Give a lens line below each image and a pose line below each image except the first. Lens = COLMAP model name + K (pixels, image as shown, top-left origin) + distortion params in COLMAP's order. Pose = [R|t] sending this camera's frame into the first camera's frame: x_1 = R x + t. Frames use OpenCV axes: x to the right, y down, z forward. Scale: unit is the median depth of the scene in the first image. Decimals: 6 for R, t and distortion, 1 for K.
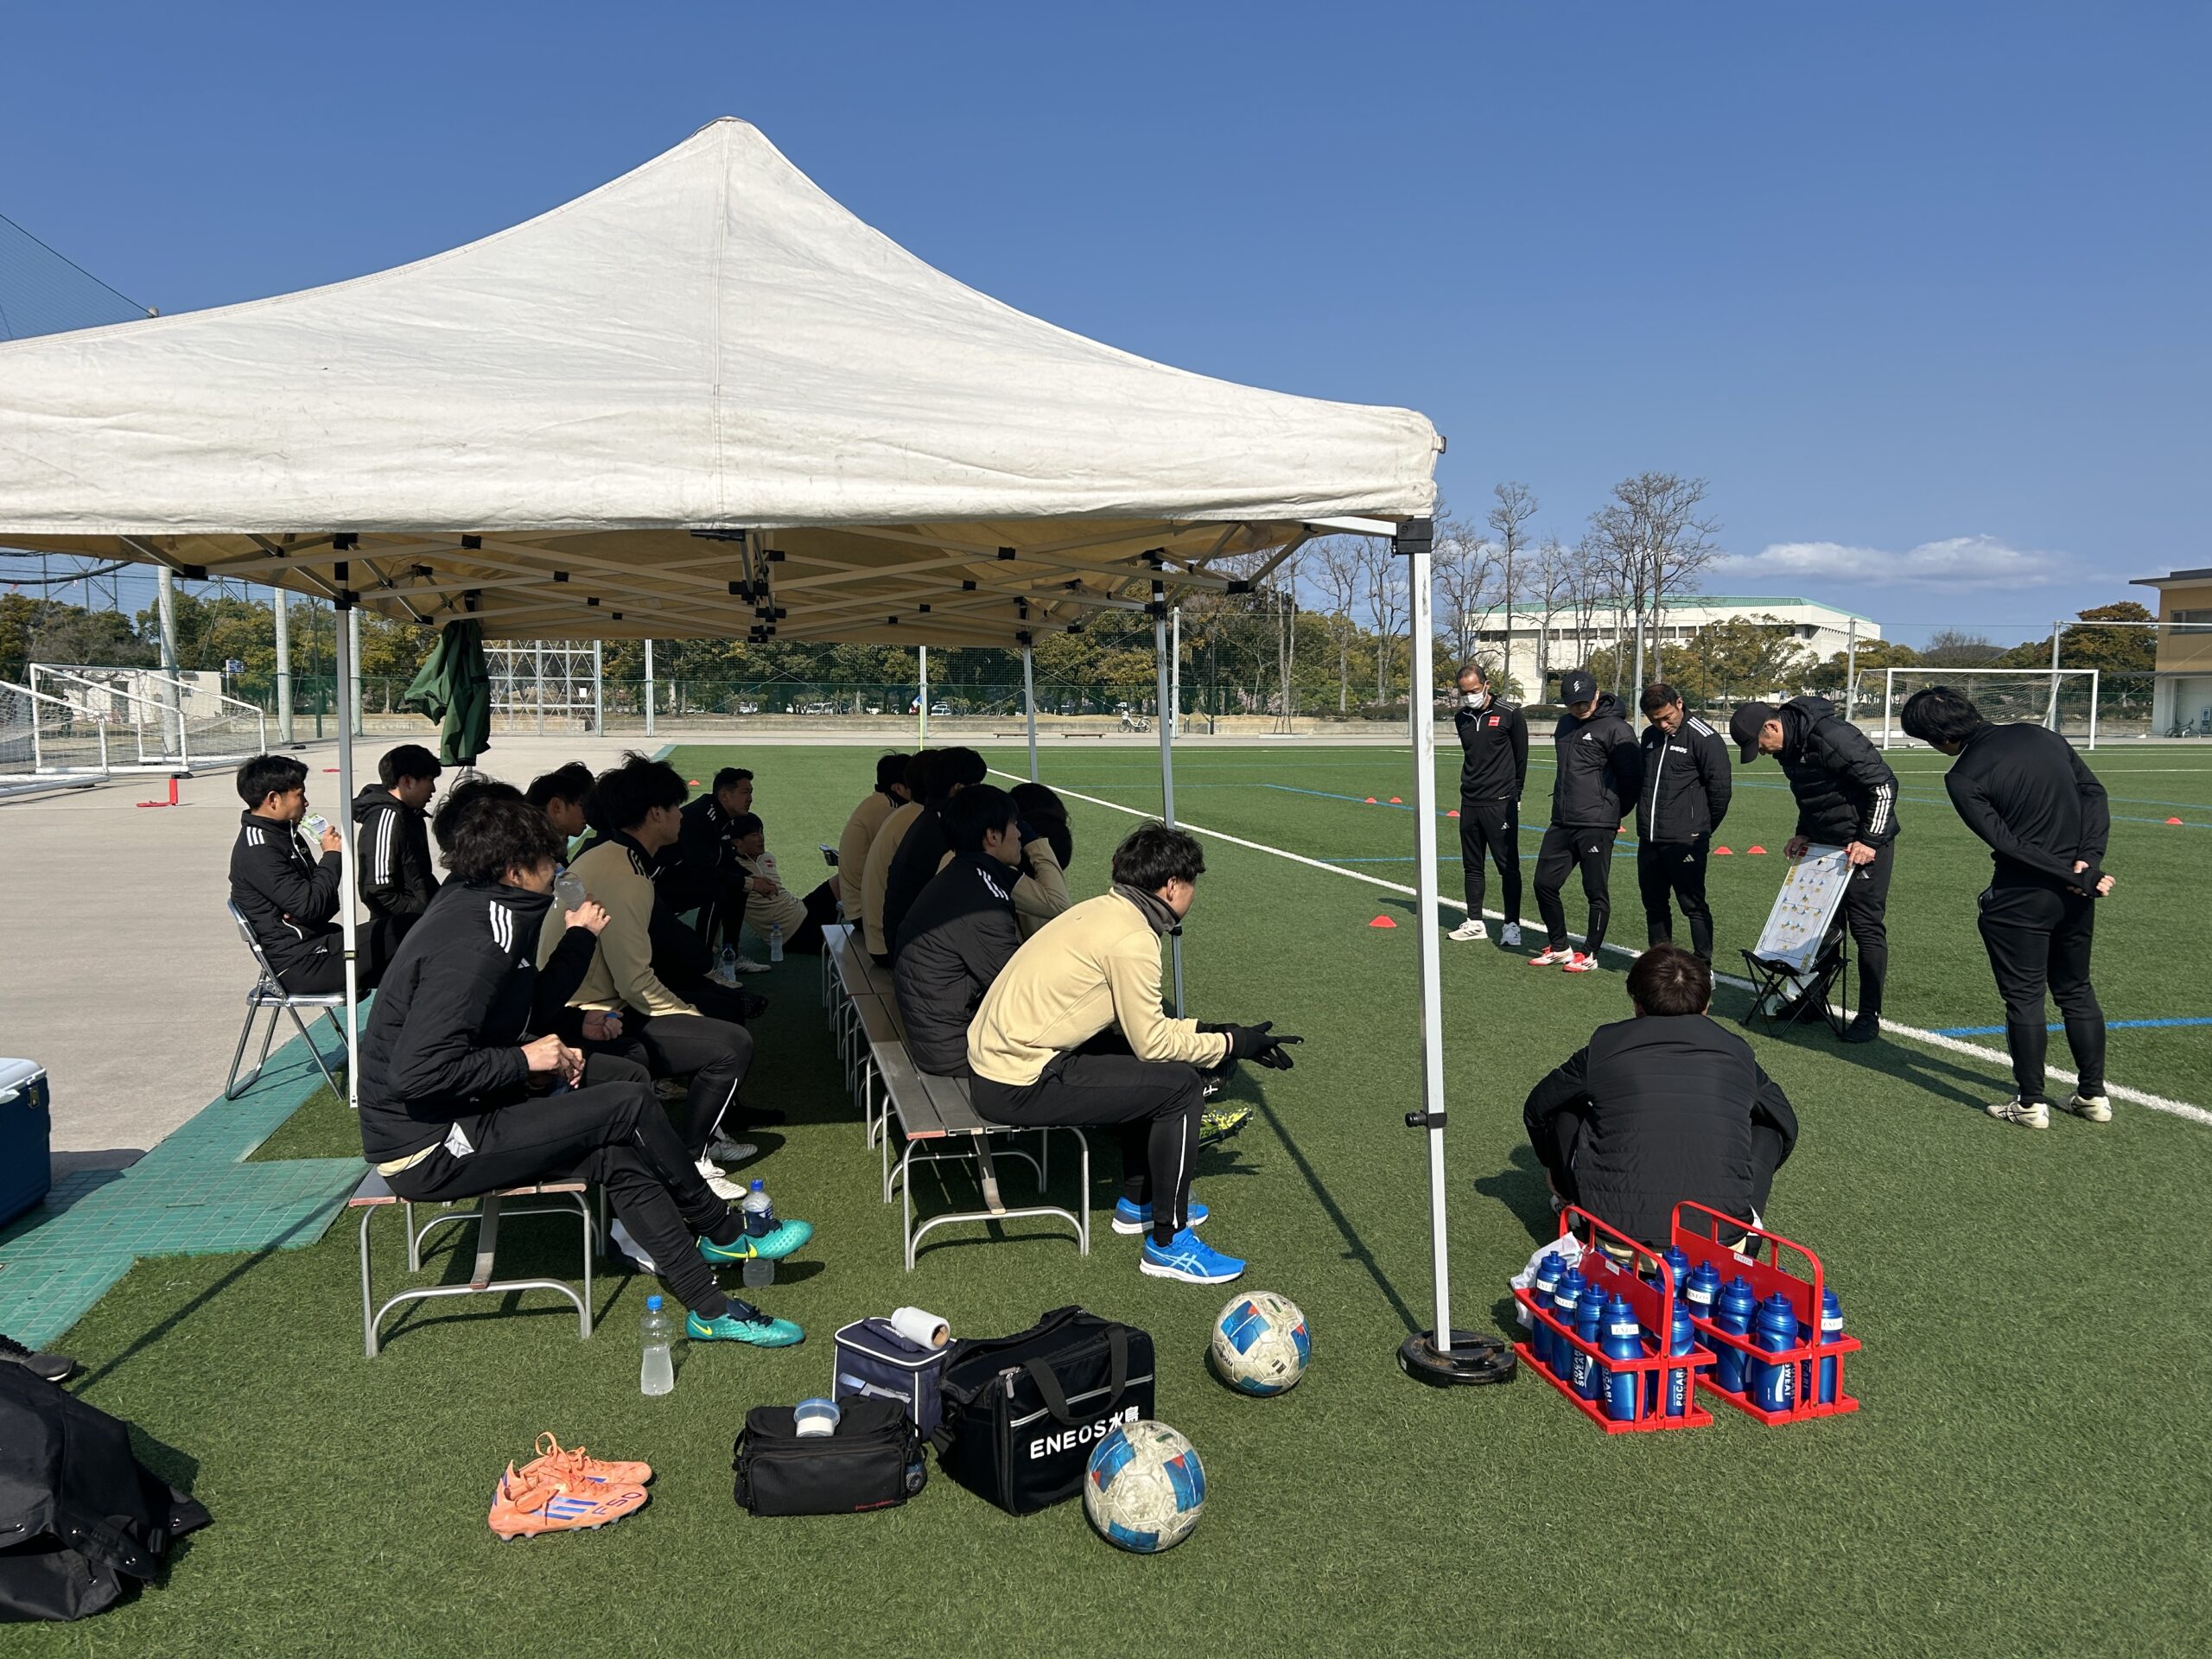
lens RADIAL K [[1651.1, 0, 1101.3], [0, 1651.1, 835.6], [0, 0, 1]] dist [0.049643, -0.052385]
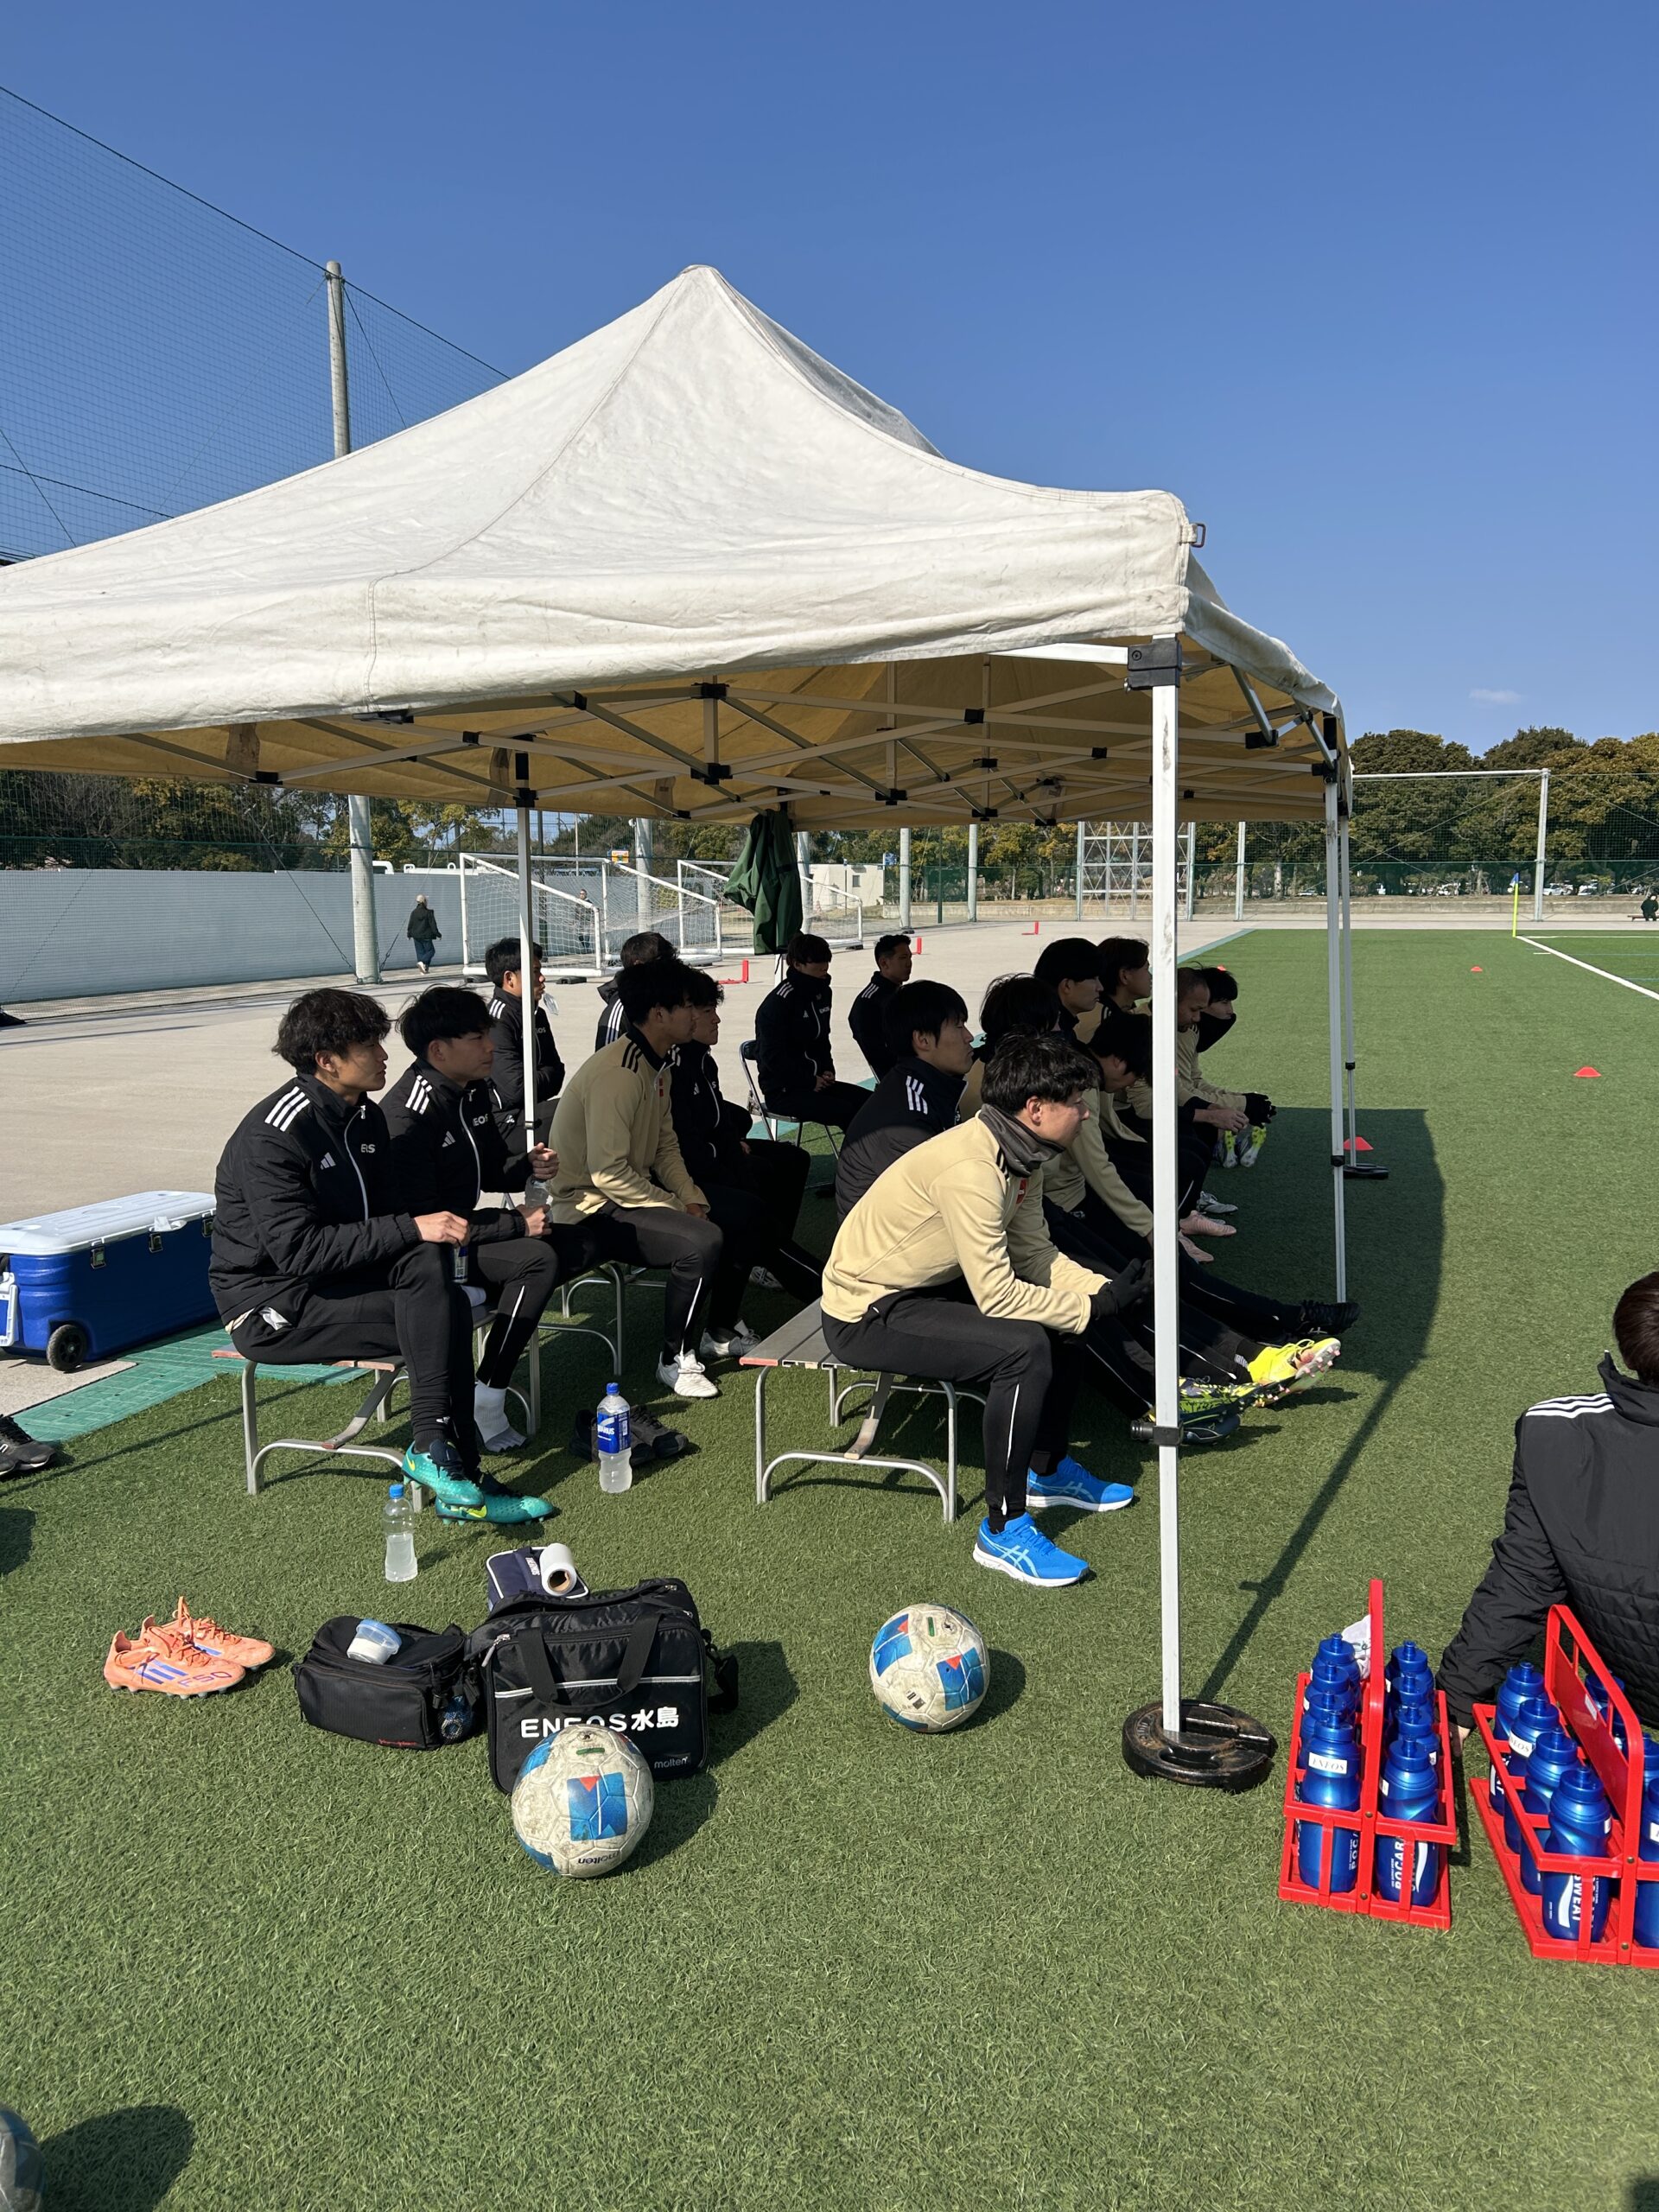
lens RADIAL K [[1651.1, 0, 839.9], [0, 1651.1, 1117.1], [0, 0, 1]] dist [0.049643, -0.052385]
pose [[0.862306, 0.060302, -0.502785, 0.387490], [-0.030695, 0.997283, 0.066966, -0.018717], [0.505457, -0.042312, 0.861814, 0.232851]]
